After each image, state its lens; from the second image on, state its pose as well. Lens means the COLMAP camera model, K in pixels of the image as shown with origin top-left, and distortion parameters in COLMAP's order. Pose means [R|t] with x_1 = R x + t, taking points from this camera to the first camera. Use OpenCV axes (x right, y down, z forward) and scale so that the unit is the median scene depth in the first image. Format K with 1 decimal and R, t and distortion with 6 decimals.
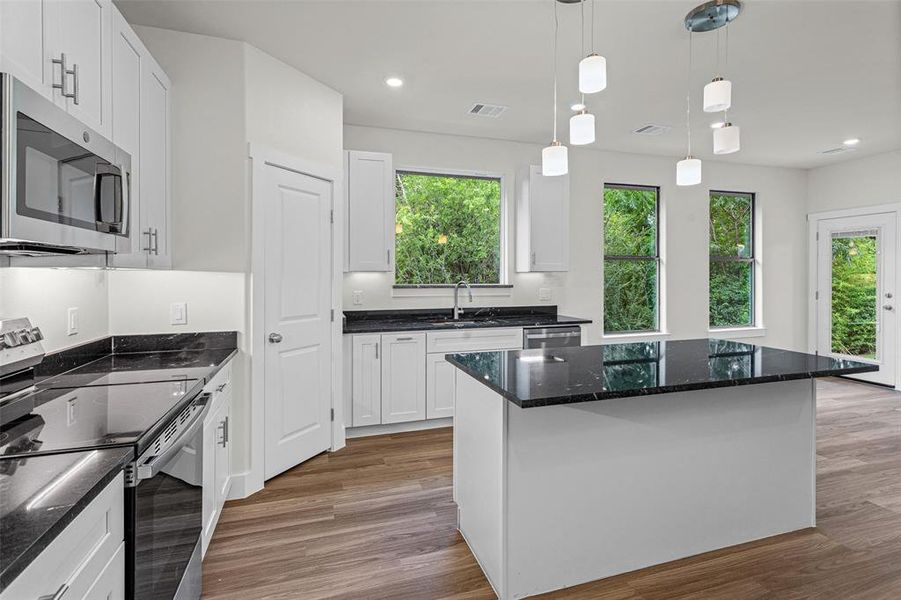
lens RADIAL K [[430.3, 0, 449.4], [0, 430.3, 280.3], [0, 0, 1]] dist [-0.000095, 0.000152]
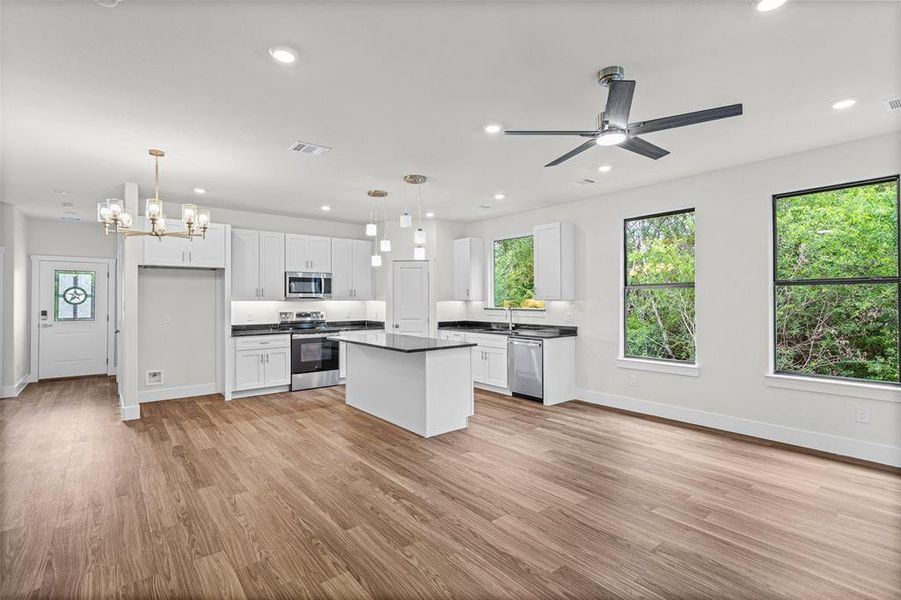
lens RADIAL K [[422.3, 0, 446.5], [0, 422.3, 294.4], [0, 0, 1]] dist [0.001133, 0.000454]
pose [[0.362382, -0.014040, -0.931924, 2.282257], [-0.009257, 0.999783, -0.018662, -0.015102], [0.931984, 0.015390, 0.362174, 0.358511]]
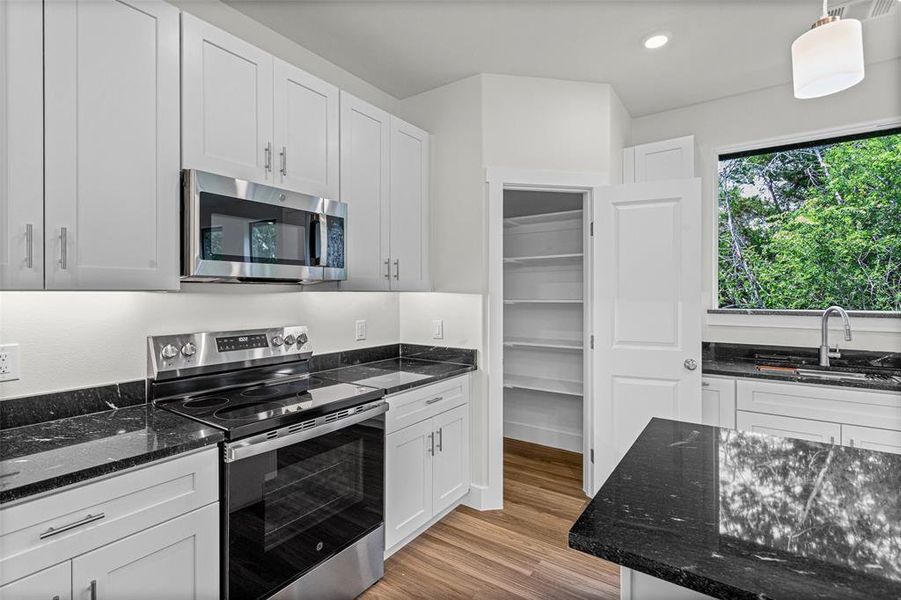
lens RADIAL K [[422.3, 0, 446.5], [0, 422.3, 294.4], [0, 0, 1]] dist [0.001133, 0.000454]
pose [[0.607055, -0.001956, -0.794657, 0.286641], [-0.007579, 0.999937, -0.008251, -0.008365], [0.794624, 0.011031, 0.607002, 0.308984]]
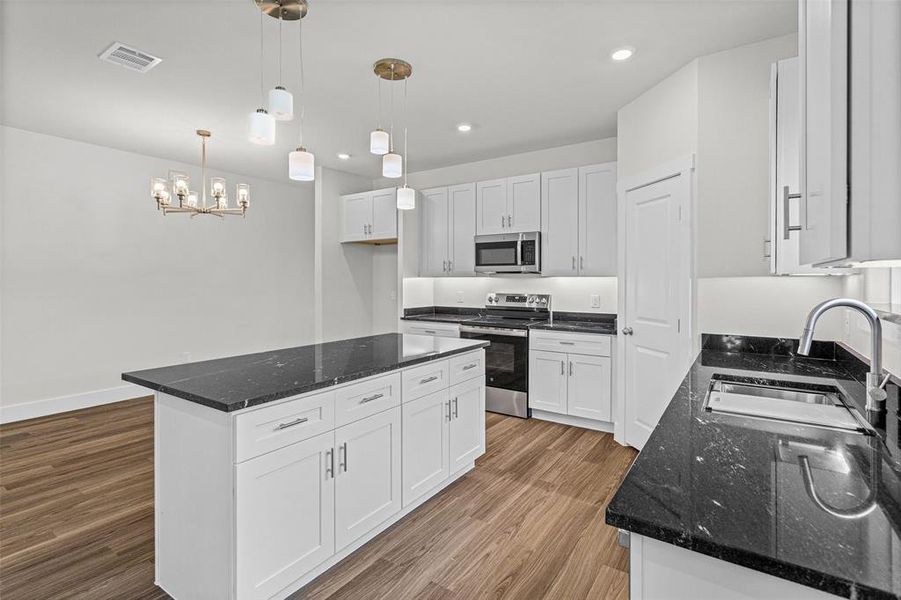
lens RADIAL K [[430.3, 0, 449.4], [0, 430.3, 280.3], [0, 0, 1]] dist [-0.000095, 0.000152]
pose [[-0.786780, -0.003524, -0.617224, 0.796026], [-0.010643, 0.999912, 0.007857, -0.014580], [0.617142, 0.012751, -0.786748, 1.742479]]
